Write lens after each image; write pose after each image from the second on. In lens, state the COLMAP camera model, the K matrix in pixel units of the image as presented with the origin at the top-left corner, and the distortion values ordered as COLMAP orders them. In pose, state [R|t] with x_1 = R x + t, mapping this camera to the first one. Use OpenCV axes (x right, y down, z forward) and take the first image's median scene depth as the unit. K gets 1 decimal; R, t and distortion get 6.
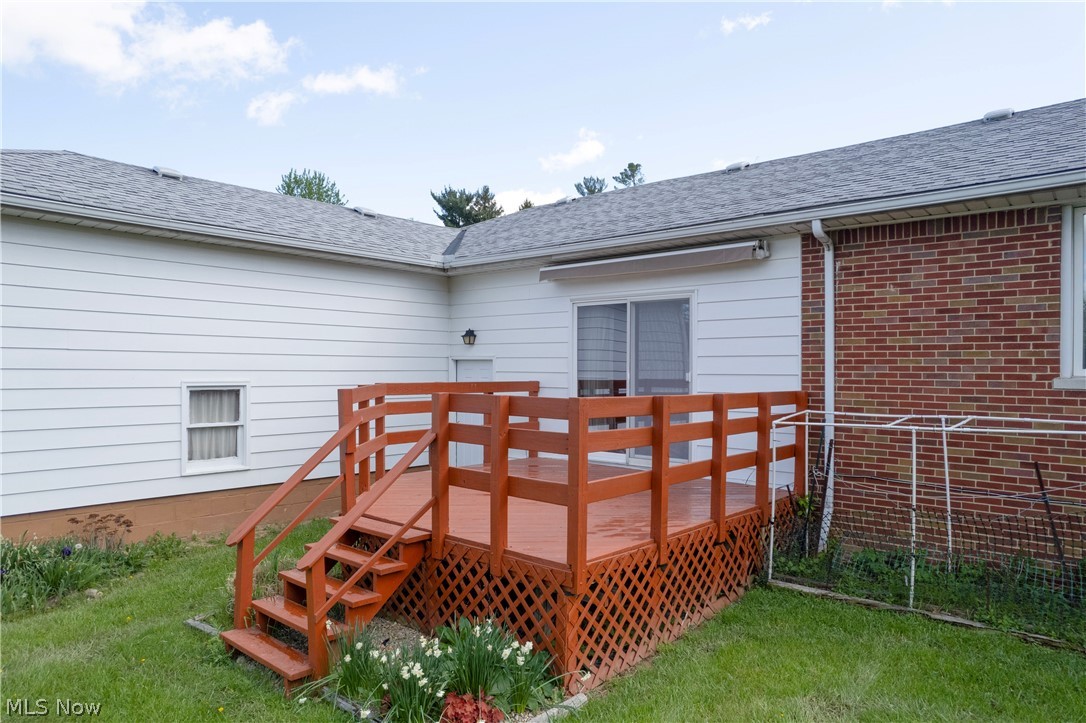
lens RADIAL K [[686.5, 0, 544.4], [0, 686.5, 364.3], [0, 0, 1]] dist [-0.030468, 0.021364]
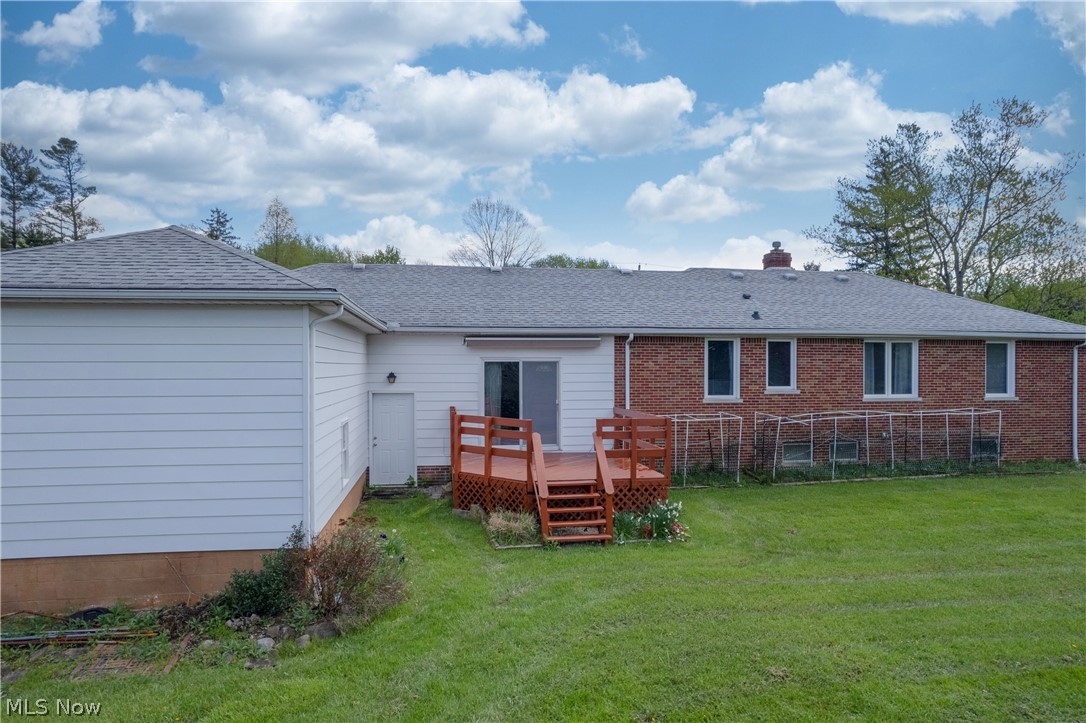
lens RADIAL K [[686.5, 0, 547.6], [0, 686.5, 395.0], [0, 0, 1]] dist [-0.030468, 0.021364]
pose [[0.649476, -0.037739, 0.759445, -1.415967], [0.001591, 0.998833, 0.048274, -0.105125], [-0.760381, -0.030144, 0.648778, -0.264430]]
